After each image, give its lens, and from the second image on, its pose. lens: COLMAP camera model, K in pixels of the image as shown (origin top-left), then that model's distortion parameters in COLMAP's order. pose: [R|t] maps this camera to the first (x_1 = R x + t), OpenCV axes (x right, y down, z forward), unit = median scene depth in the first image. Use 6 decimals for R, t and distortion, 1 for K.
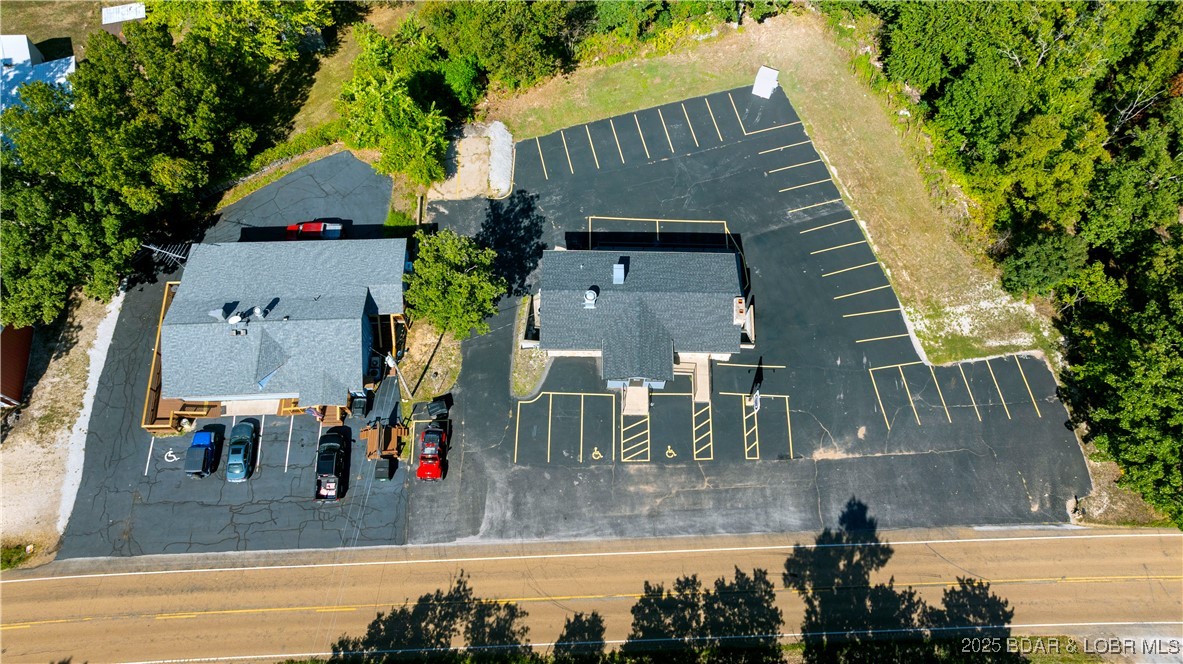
lens RADIAL K [[829.4, 0, 589.8], [0, 829.4, 332.5], [0, 0, 1]] dist [-0.025012, 0.034043]
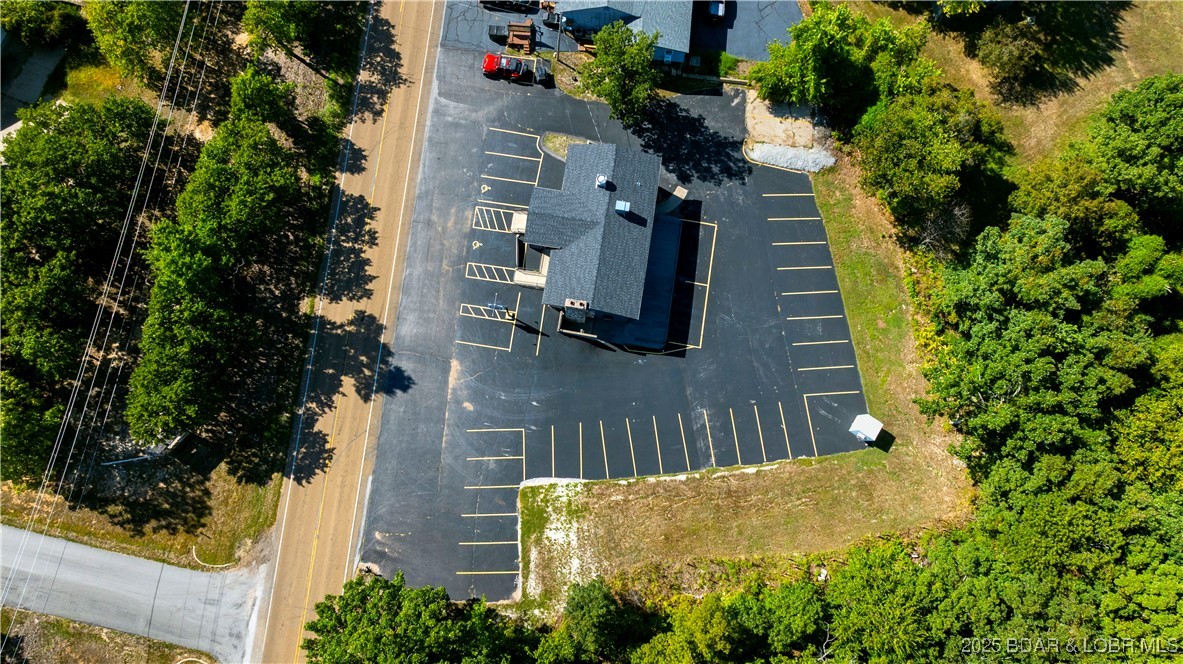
lens RADIAL K [[829.4, 0, 591.9], [0, 829.4, 330.3], [0, 0, 1]] dist [-0.025012, 0.034043]
pose [[-0.138240, 0.967584, -0.211354, 0.454232], [-0.917137, -0.044516, 0.396079, -0.501403], [0.373831, 0.248595, 0.893561, -0.000182]]
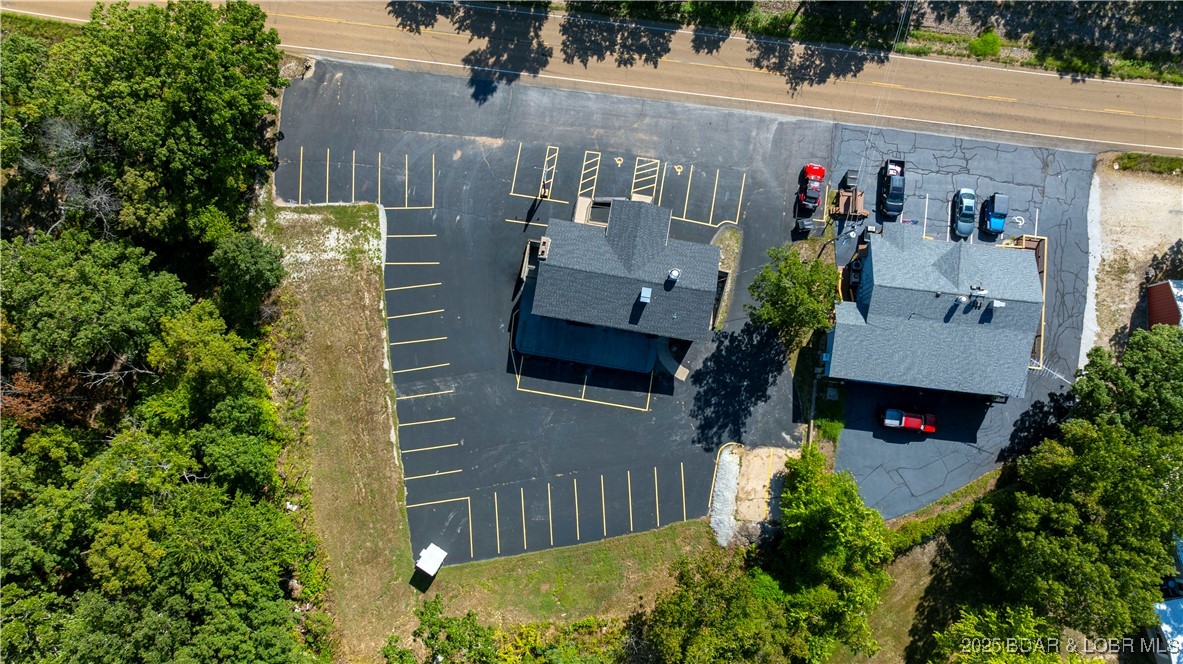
lens RADIAL K [[829.4, 0, 587.3], [0, 829.4, 330.5], [0, 0, 1]] dist [-0.025012, 0.034043]
pose [[-0.987905, -0.154291, -0.015435, 0.123450], [0.125303, -0.852985, 0.506672, -0.690873], [-0.091341, 0.498609, 0.862001, 0.075793]]
